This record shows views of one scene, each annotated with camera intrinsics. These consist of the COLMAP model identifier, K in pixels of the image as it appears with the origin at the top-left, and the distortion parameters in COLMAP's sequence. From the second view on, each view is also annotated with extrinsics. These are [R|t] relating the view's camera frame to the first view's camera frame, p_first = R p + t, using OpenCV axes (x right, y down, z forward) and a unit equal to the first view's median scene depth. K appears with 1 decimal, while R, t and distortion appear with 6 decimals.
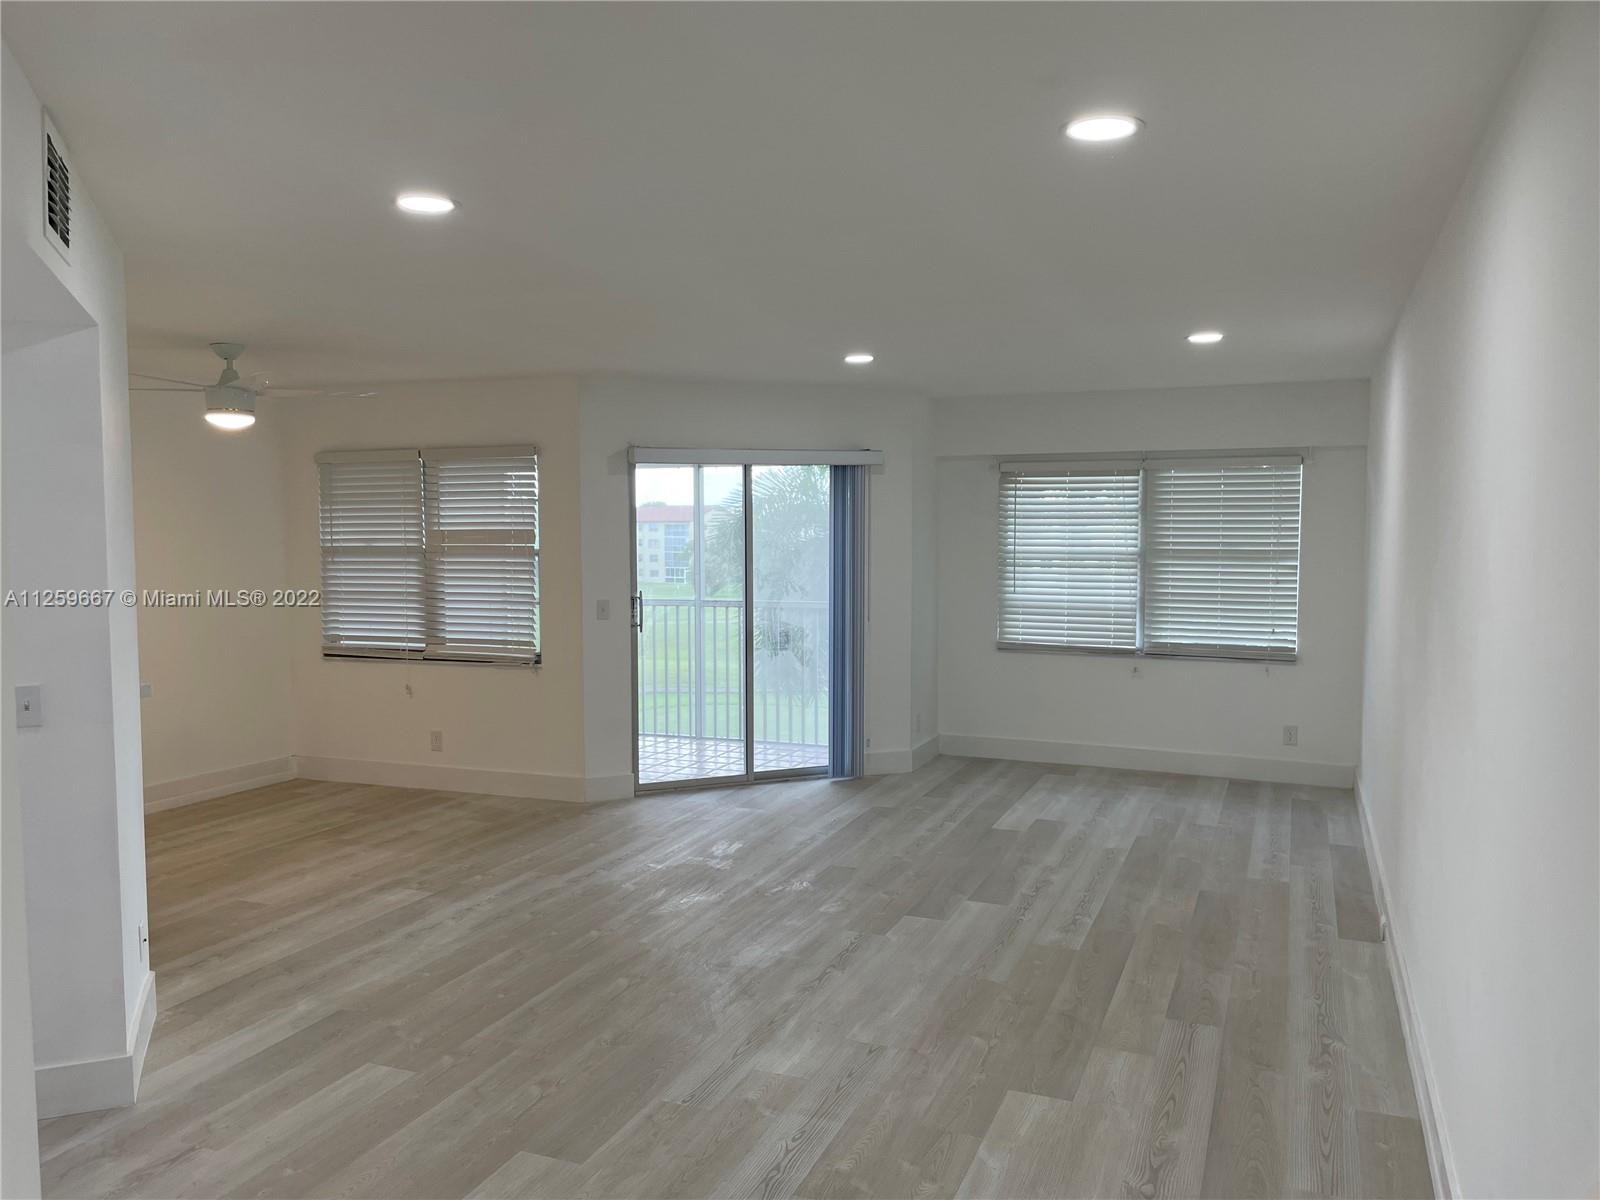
lens RADIAL K [[1233.2, 0, 809.3], [0, 1233.2, 600.8], [0, 0, 1]] dist [0.073755, -0.117240]
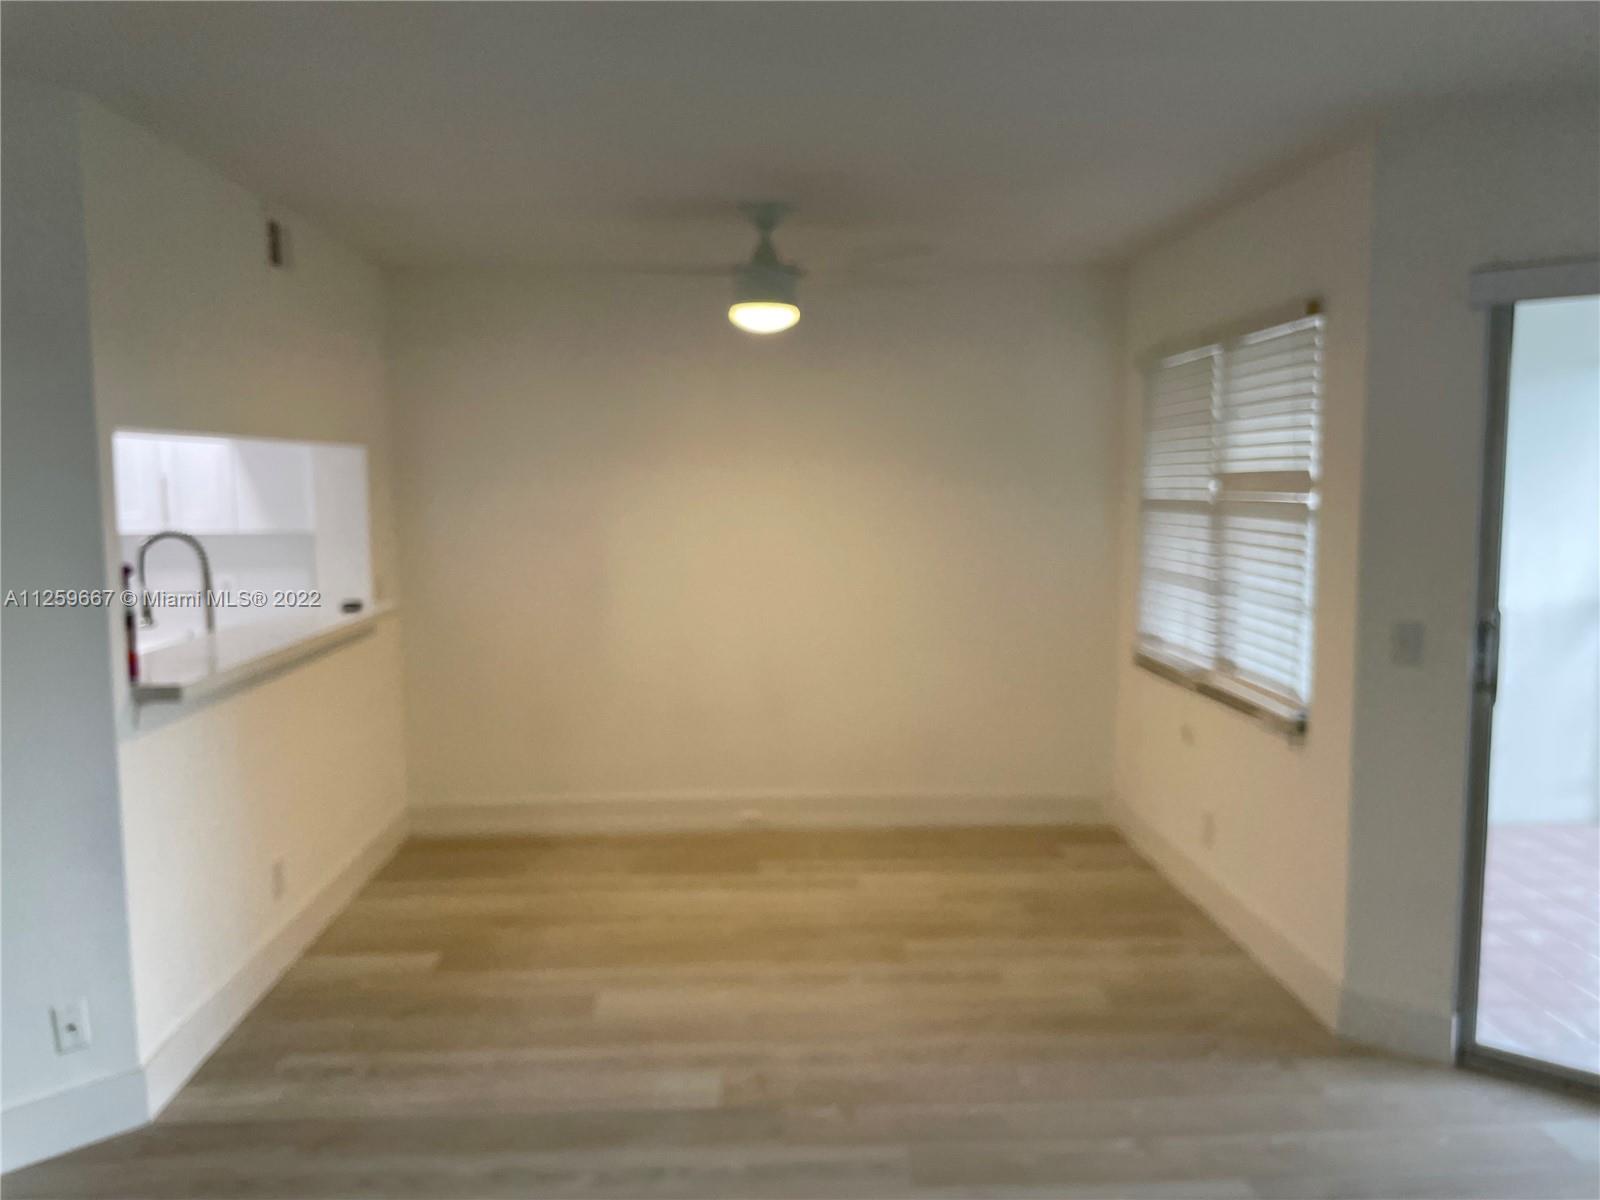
lens RADIAL K [[1233.2, 0, 809.3], [0, 1233.2, 600.8], [0, 0, 1]] dist [0.073755, -0.117240]
pose [[0.396890, 0.085447, -0.913880, 0.164109], [-0.049016, 0.996210, 0.071857, -0.029769], [0.916556, 0.016275, 0.399574, 0.616519]]
